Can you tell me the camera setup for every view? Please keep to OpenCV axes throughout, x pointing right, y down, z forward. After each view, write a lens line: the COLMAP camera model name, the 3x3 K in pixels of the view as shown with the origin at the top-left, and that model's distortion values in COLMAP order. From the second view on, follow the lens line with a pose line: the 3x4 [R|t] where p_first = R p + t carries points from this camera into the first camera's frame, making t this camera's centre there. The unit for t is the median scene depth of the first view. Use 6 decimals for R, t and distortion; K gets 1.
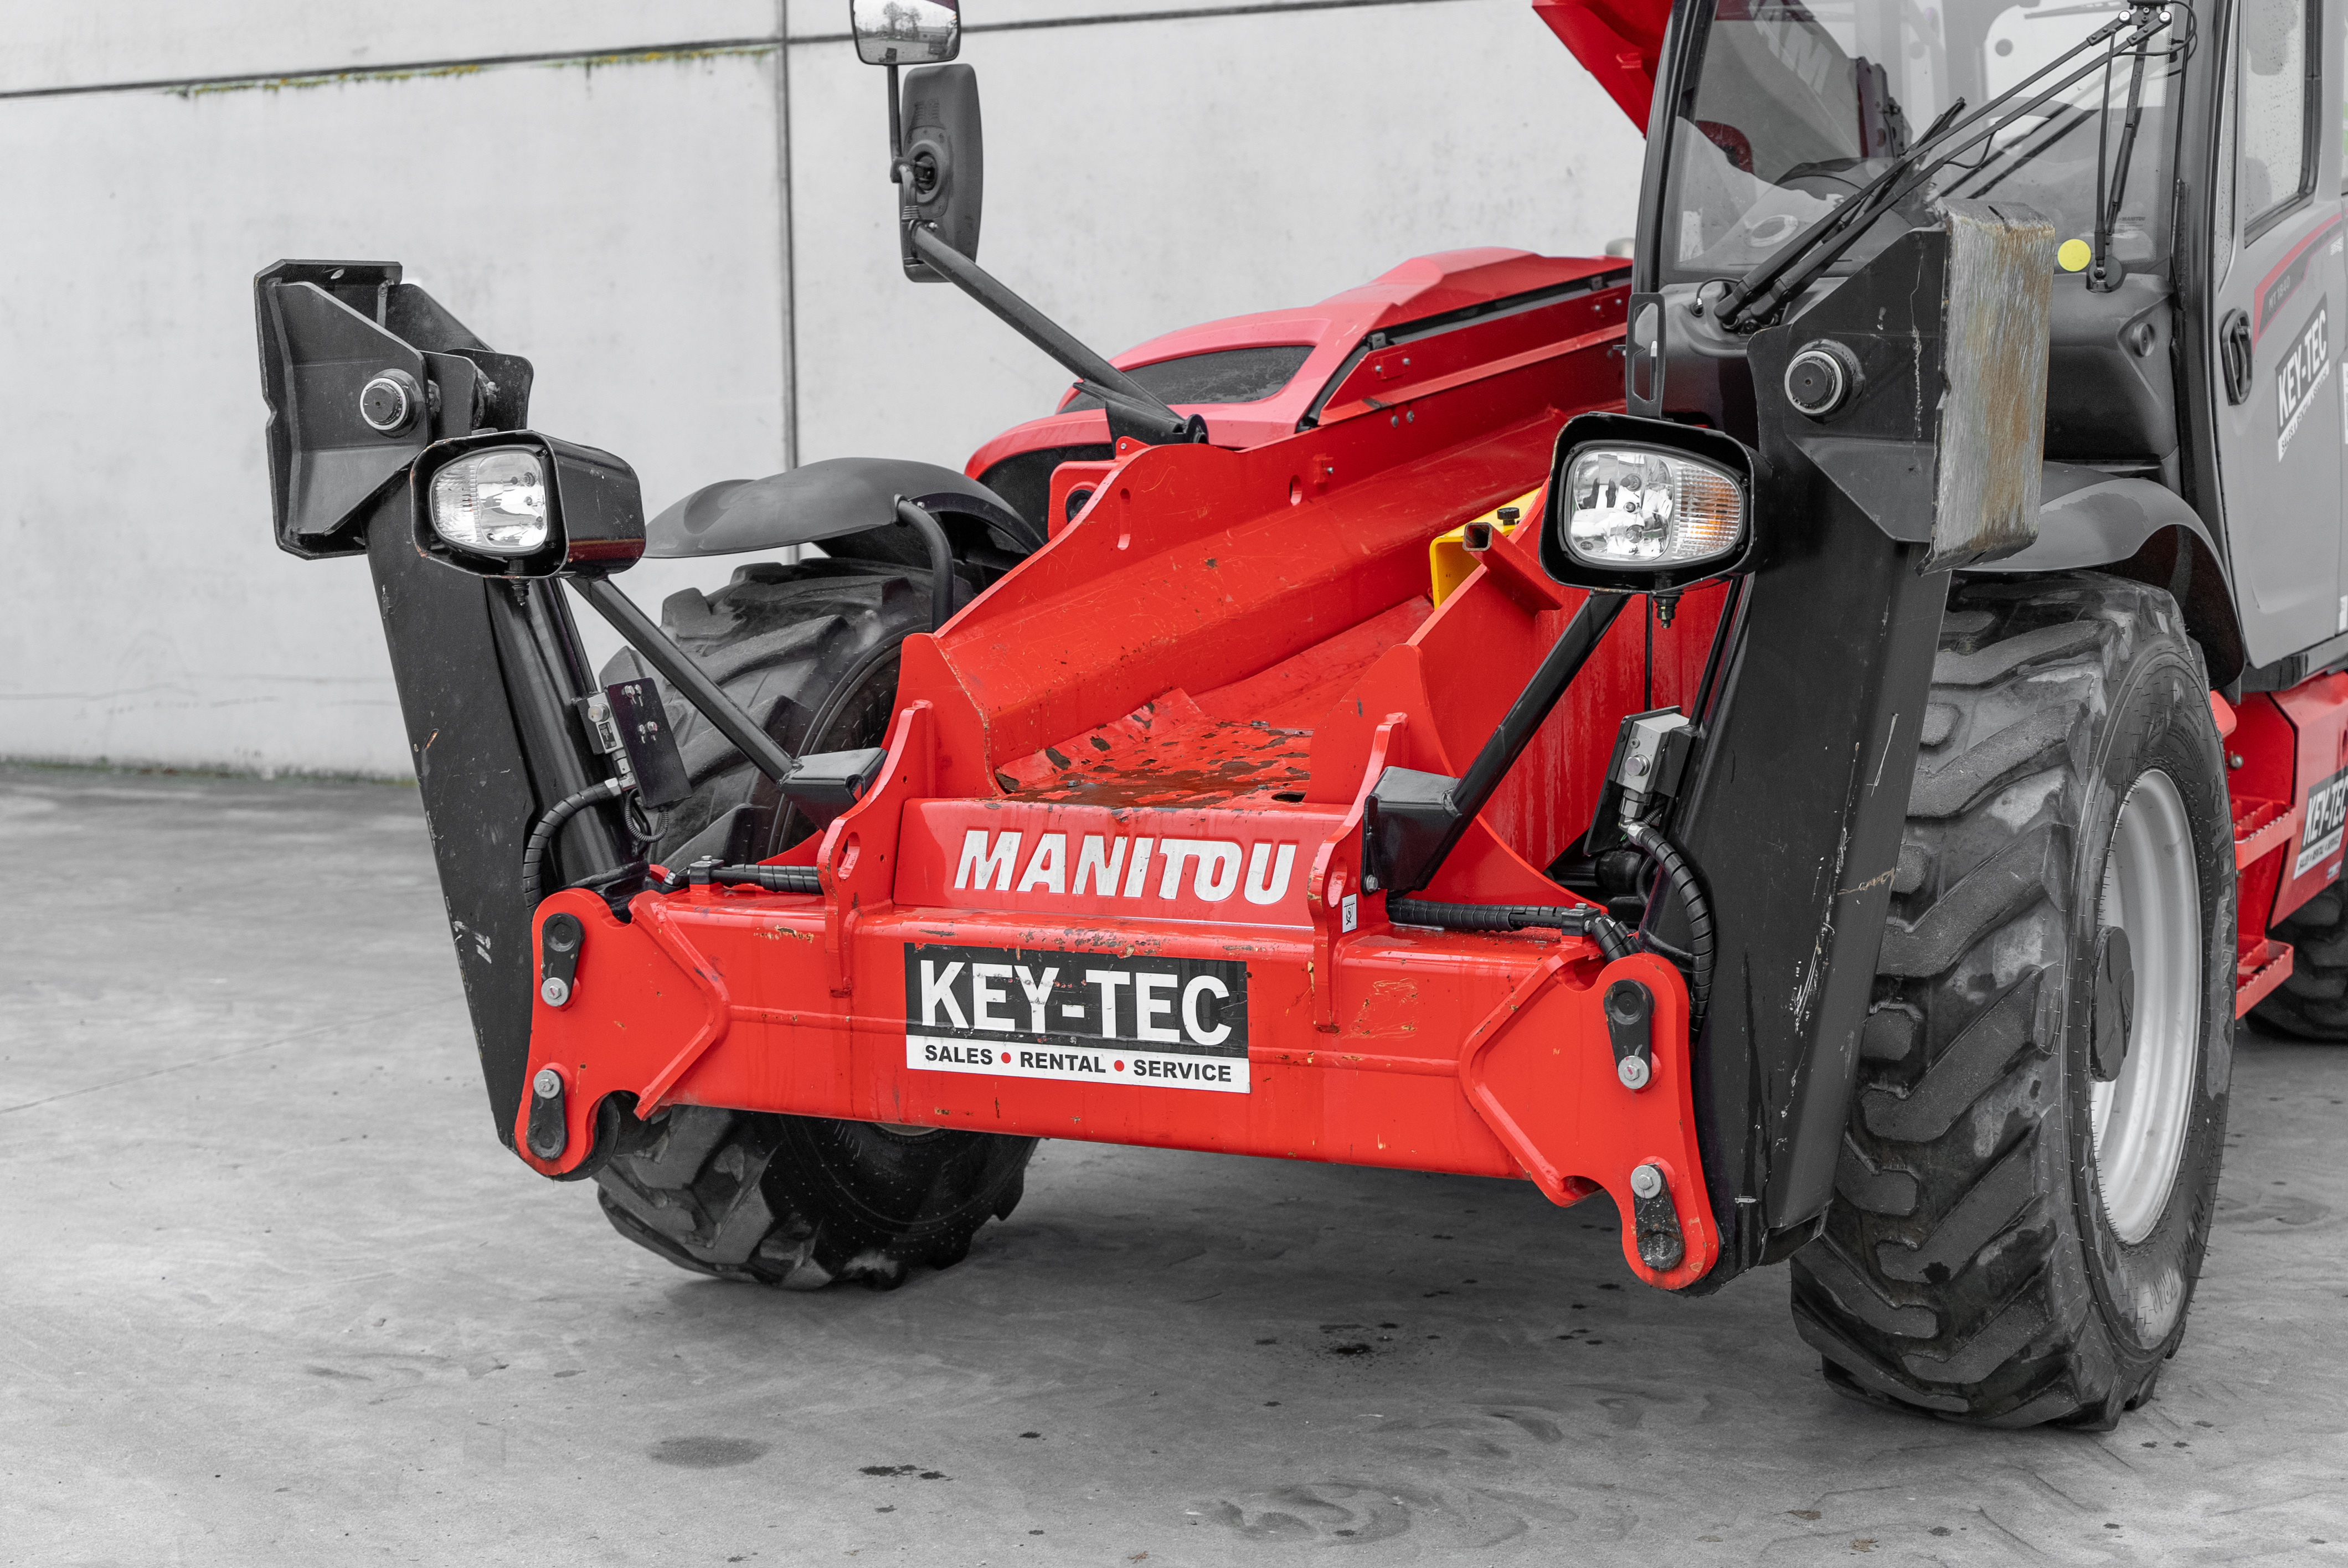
lens RADIAL K [[3826.1, 0, 1174.0], [0, 3826.1, 784.0], [0, 0, 1]] dist [0.019748, 0.071218]
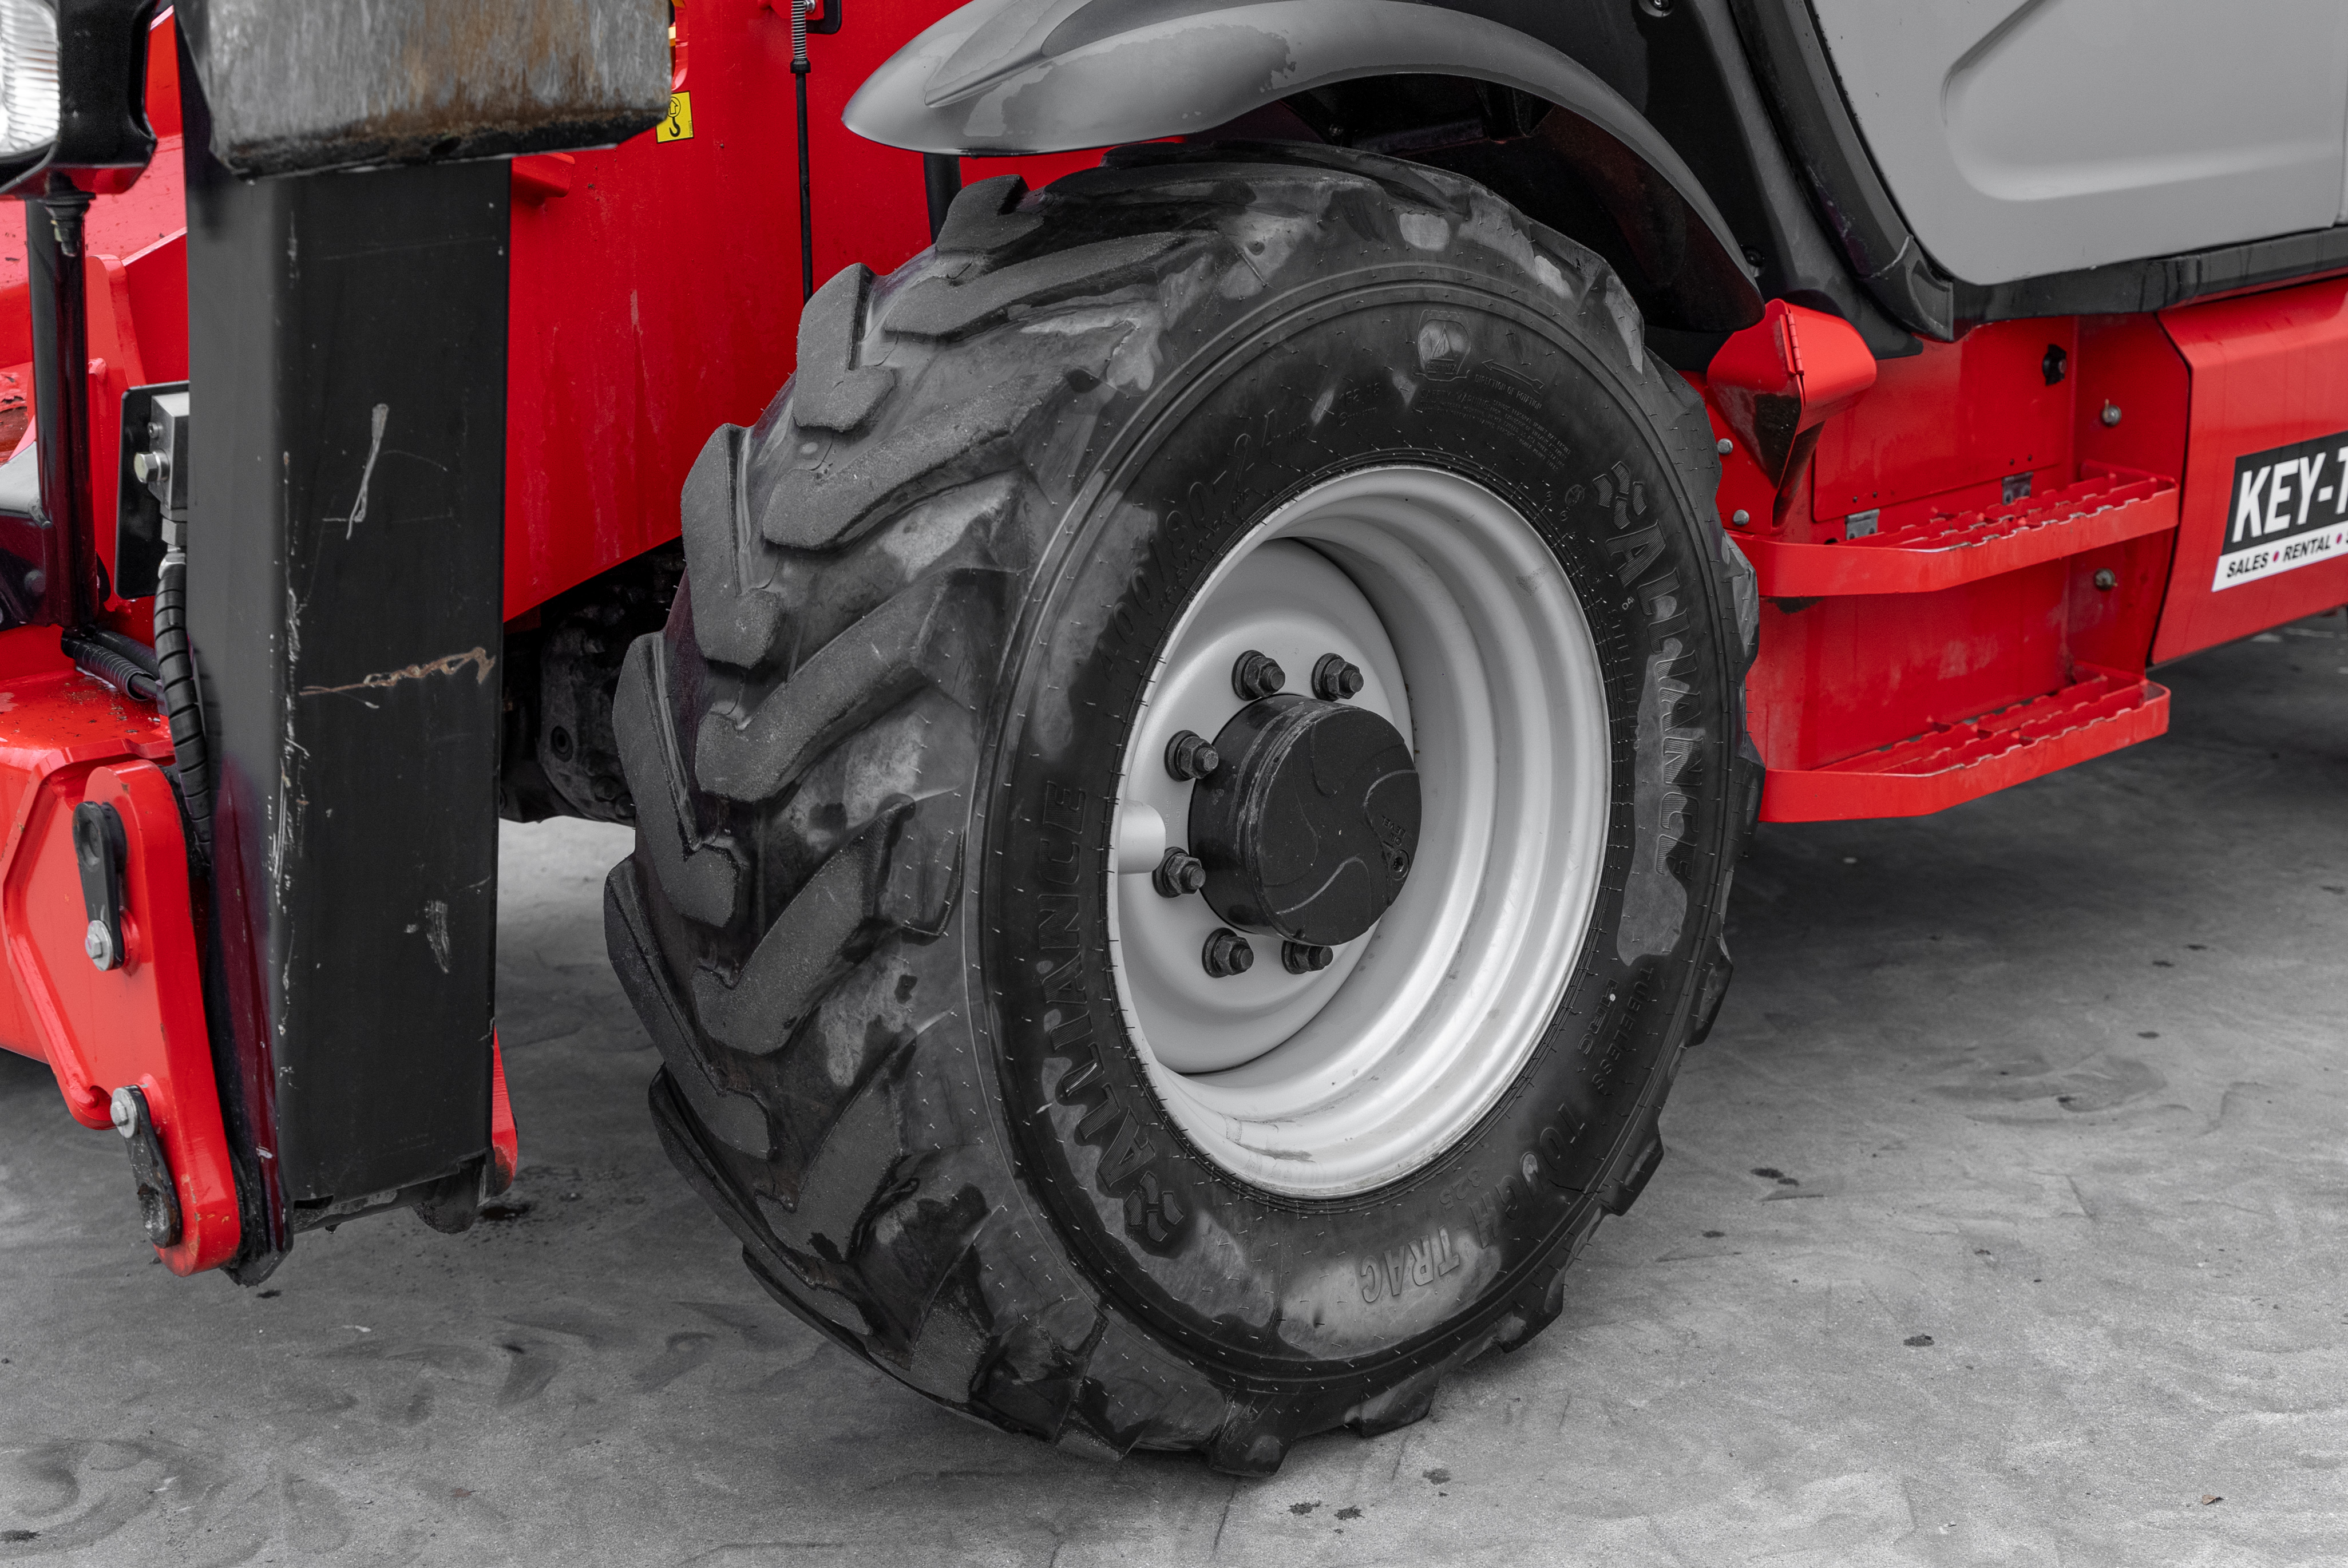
lens RADIAL K [[3826.4, 0, 1174.0], [0, 3826.4, 784.0], [0, 0, 1]] dist [0.019748, 0.071218]
pose [[0.949036, 0.060293, -0.309346, 0.457218], [-0.019643, 0.990938, 0.132876, -0.038215], [0.314554, -0.120028, 0.941620, 0.421730]]
